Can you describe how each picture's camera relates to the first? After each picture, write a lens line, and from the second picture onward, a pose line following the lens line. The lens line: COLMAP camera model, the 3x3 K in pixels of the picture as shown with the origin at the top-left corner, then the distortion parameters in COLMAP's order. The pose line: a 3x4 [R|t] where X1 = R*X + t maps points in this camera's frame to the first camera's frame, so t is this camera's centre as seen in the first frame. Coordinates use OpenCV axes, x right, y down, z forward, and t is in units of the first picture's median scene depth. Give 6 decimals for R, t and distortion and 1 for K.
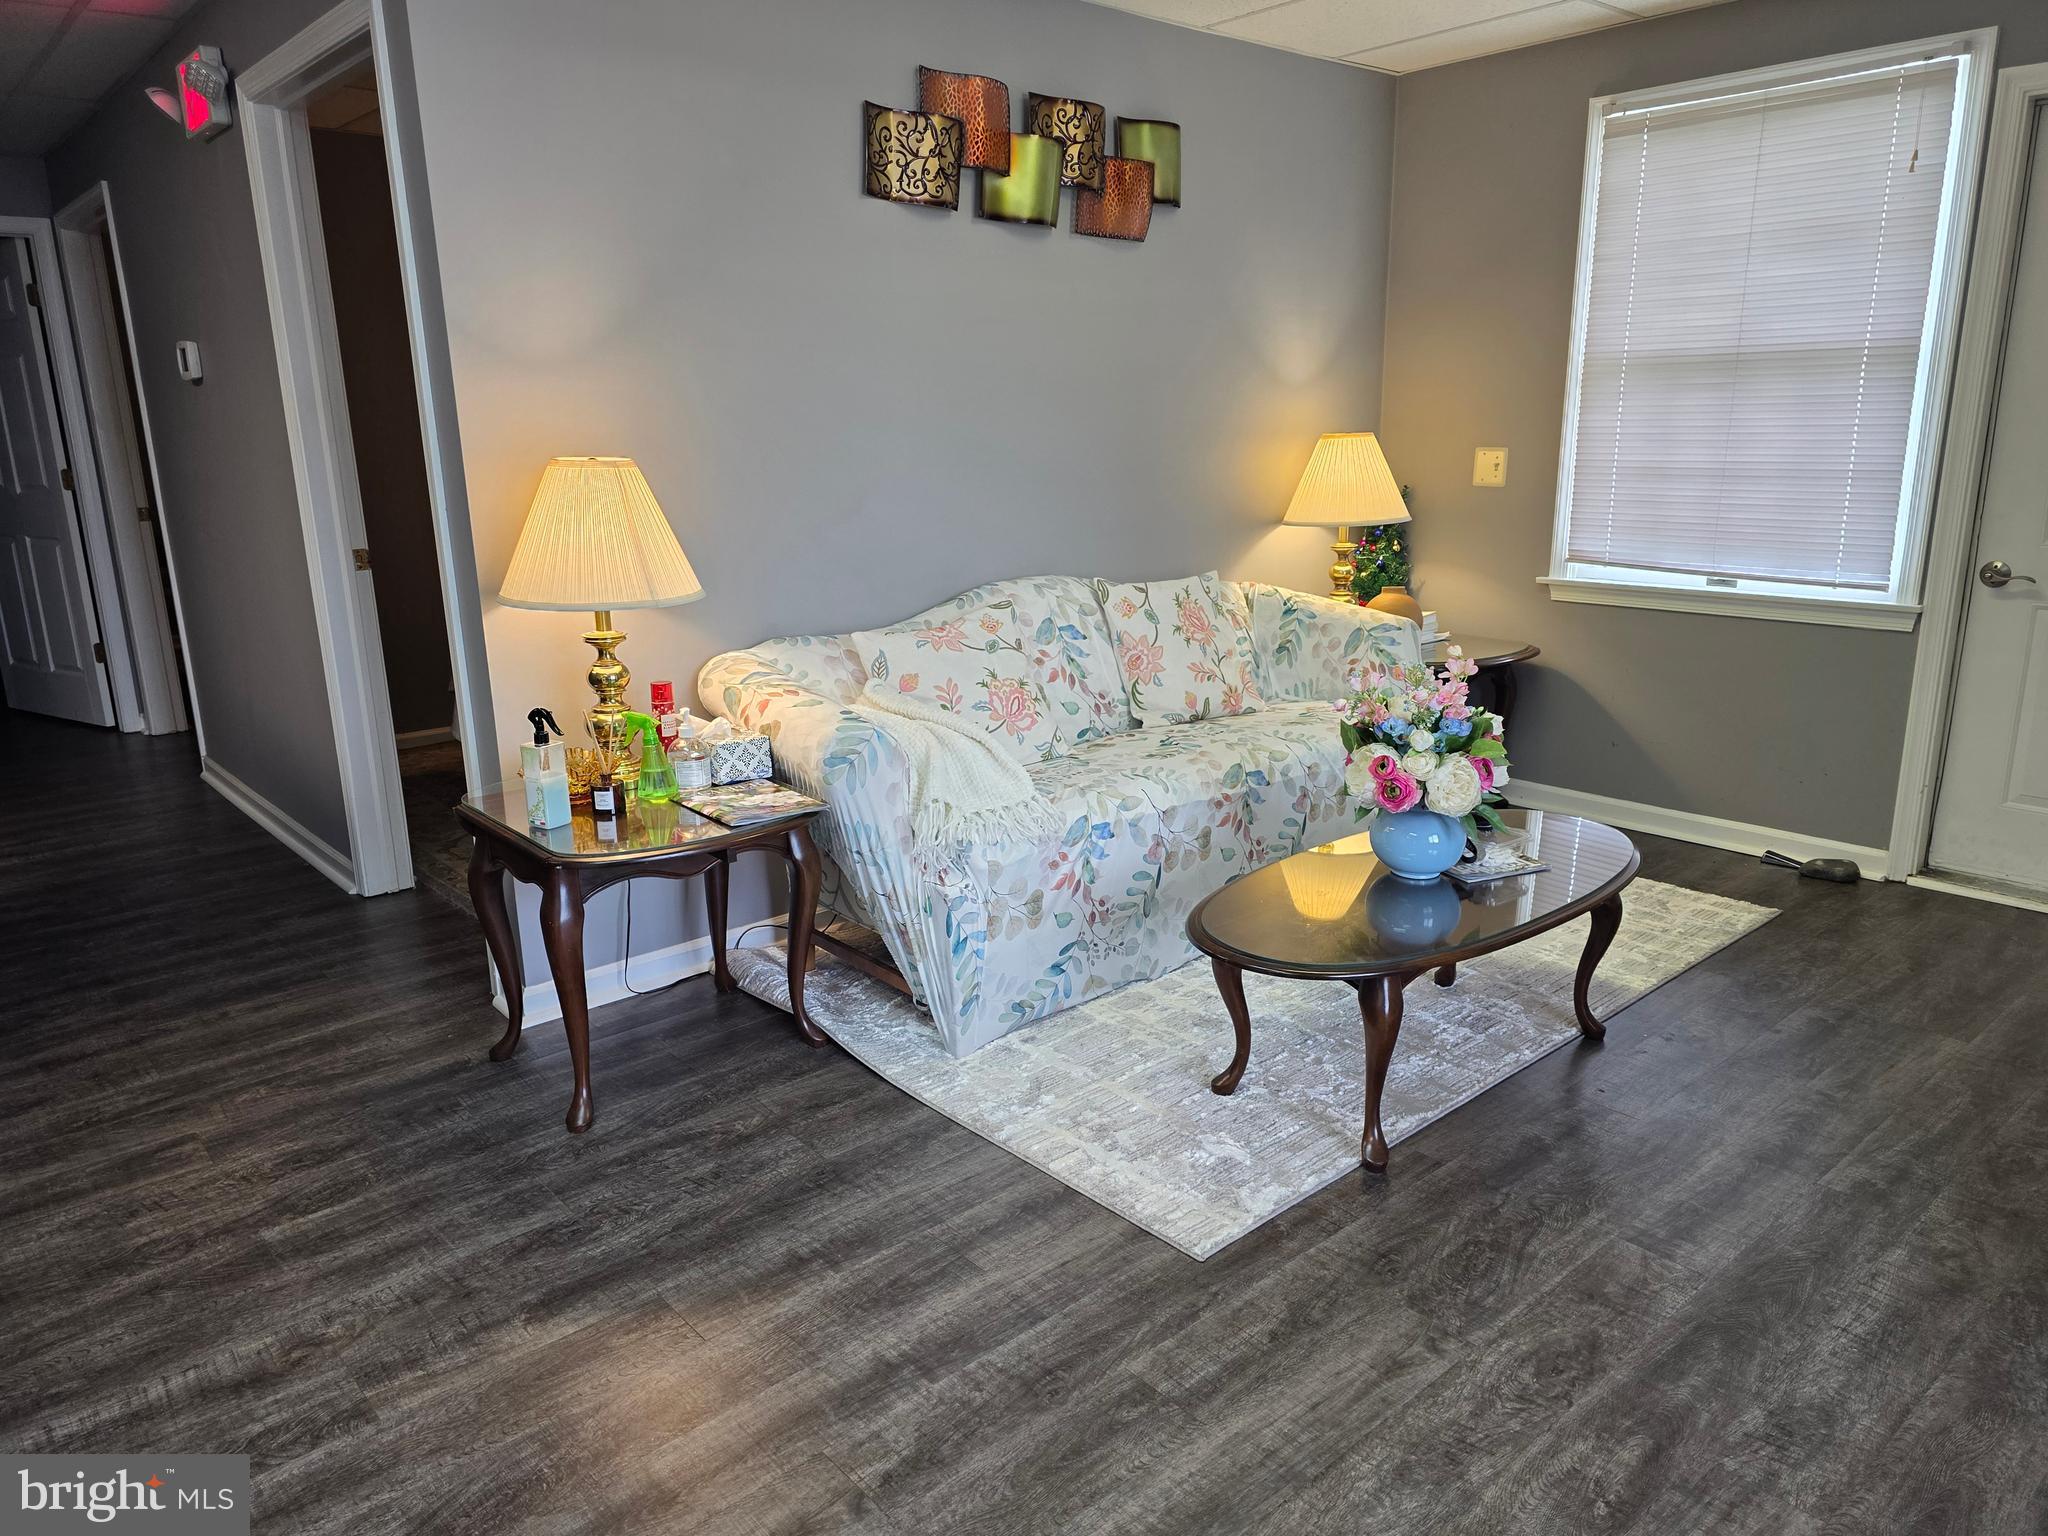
lens RADIAL K [[1388.3, 0, 1008.5], [0, 1388.3, 756.2], [0, 0, 1]] dist [0.059409, -0.055537]
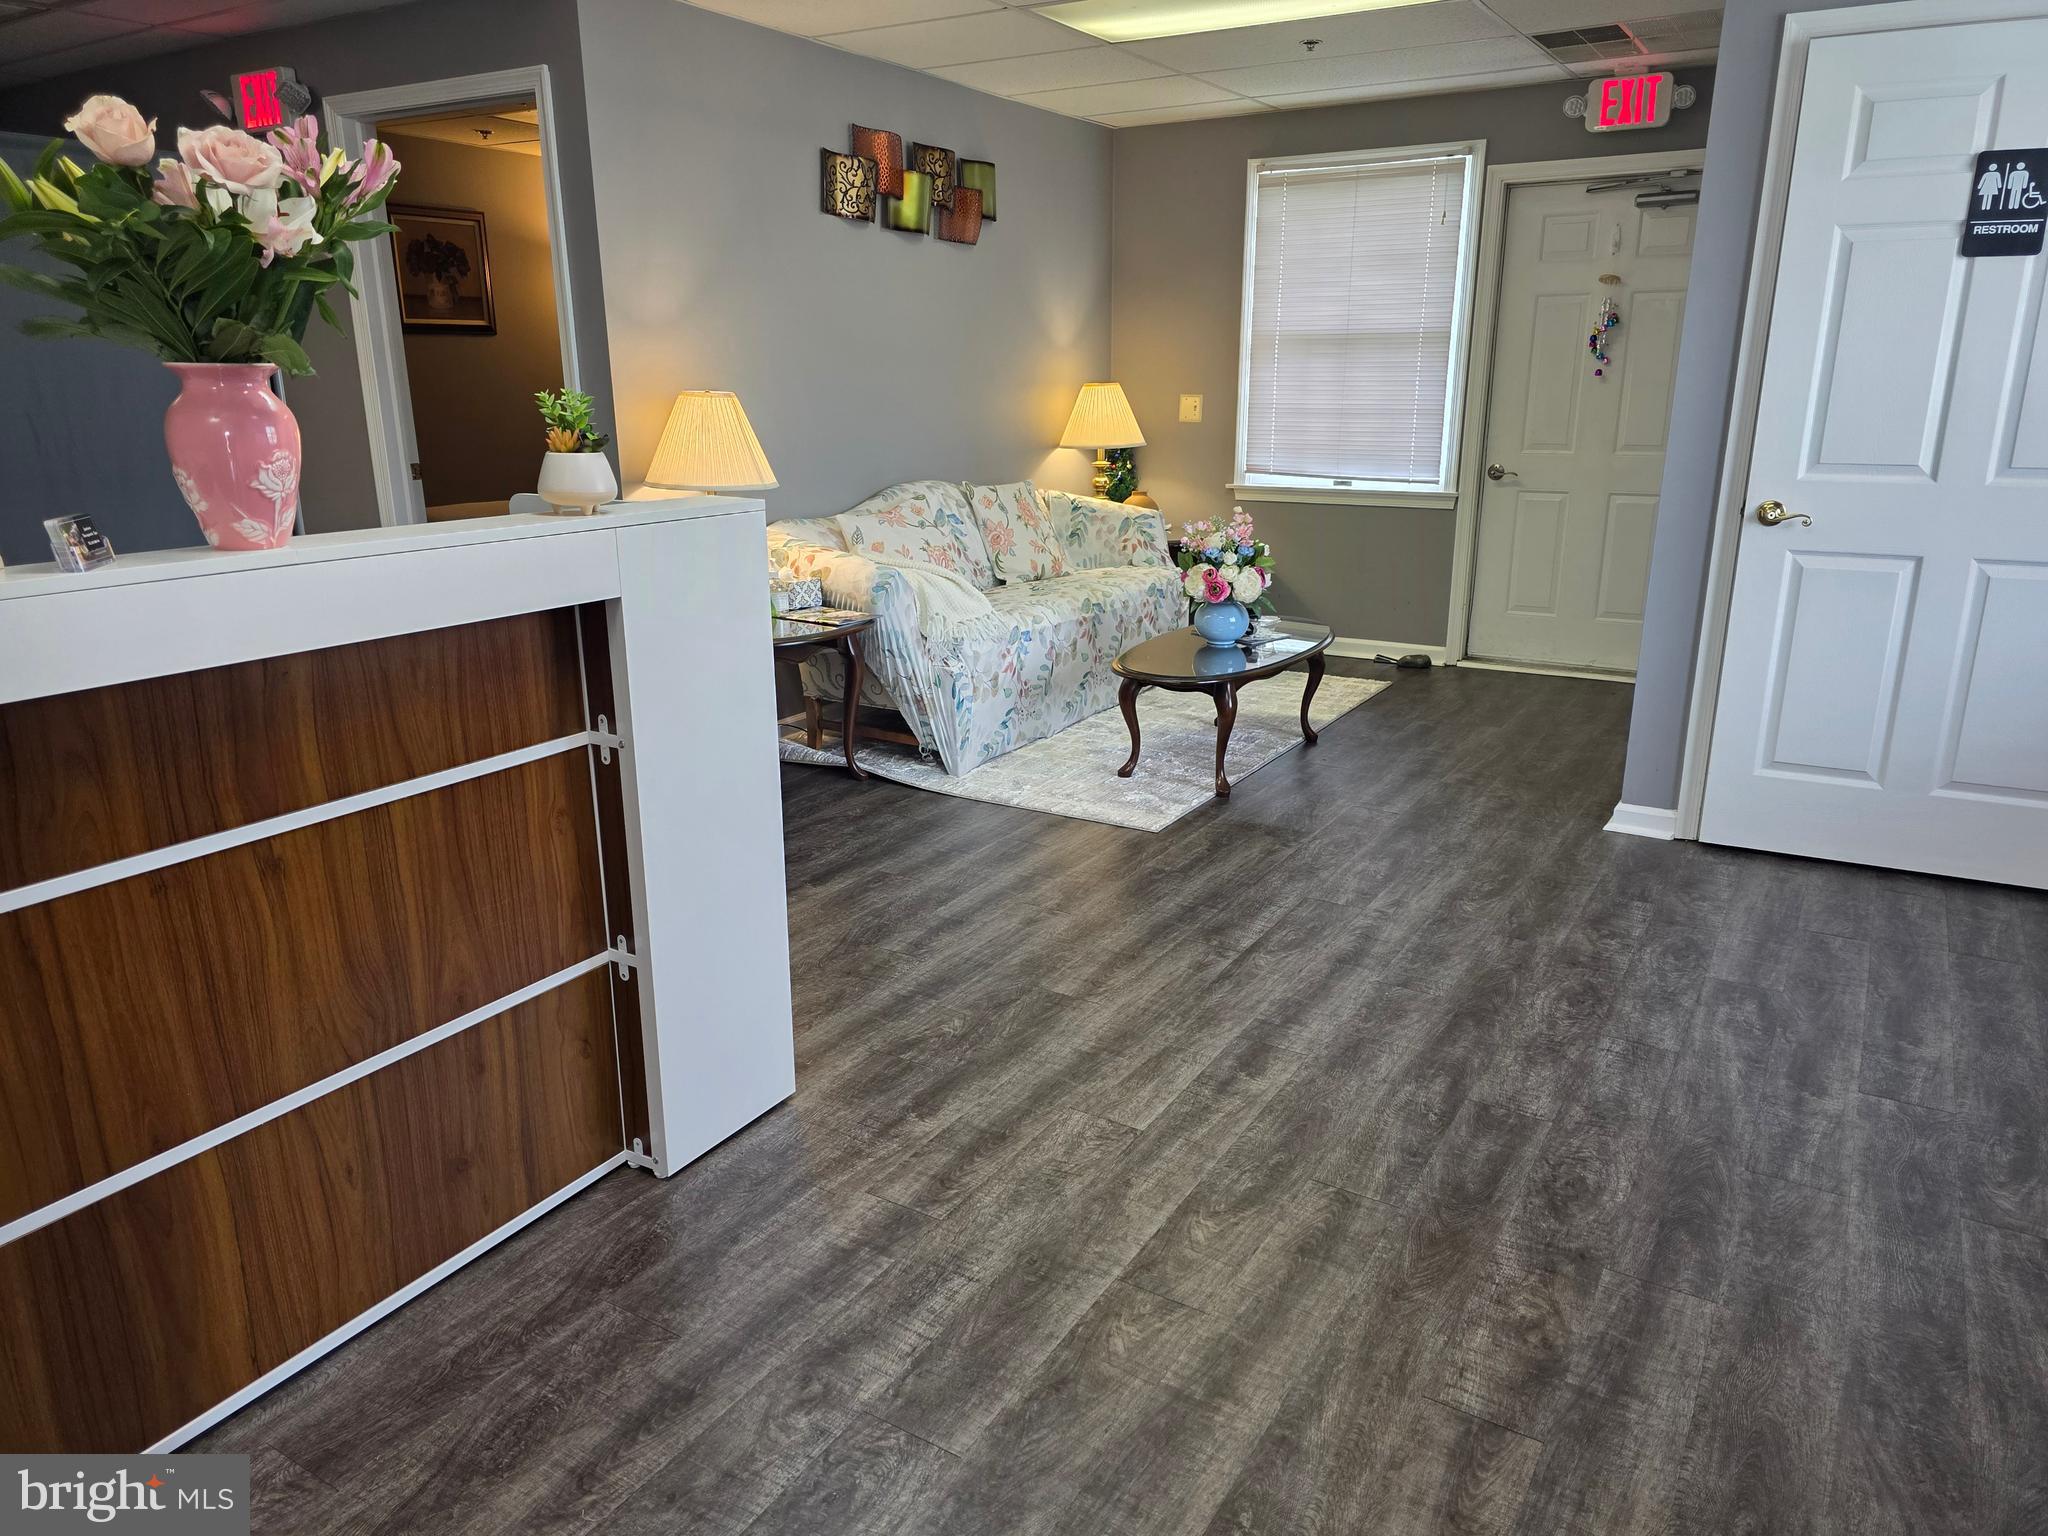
lens RADIAL K [[1388.3, 0, 1018.5], [0, 1388.3, 751.0], [0, 0, 1]] dist [0.059409, -0.055537]
pose [[0.954524, -0.067138, 0.290477, -0.357745], [0.059595, 0.997618, 0.034747, 0.114236], [-0.292118, -0.015856, 0.956251, -0.441257]]
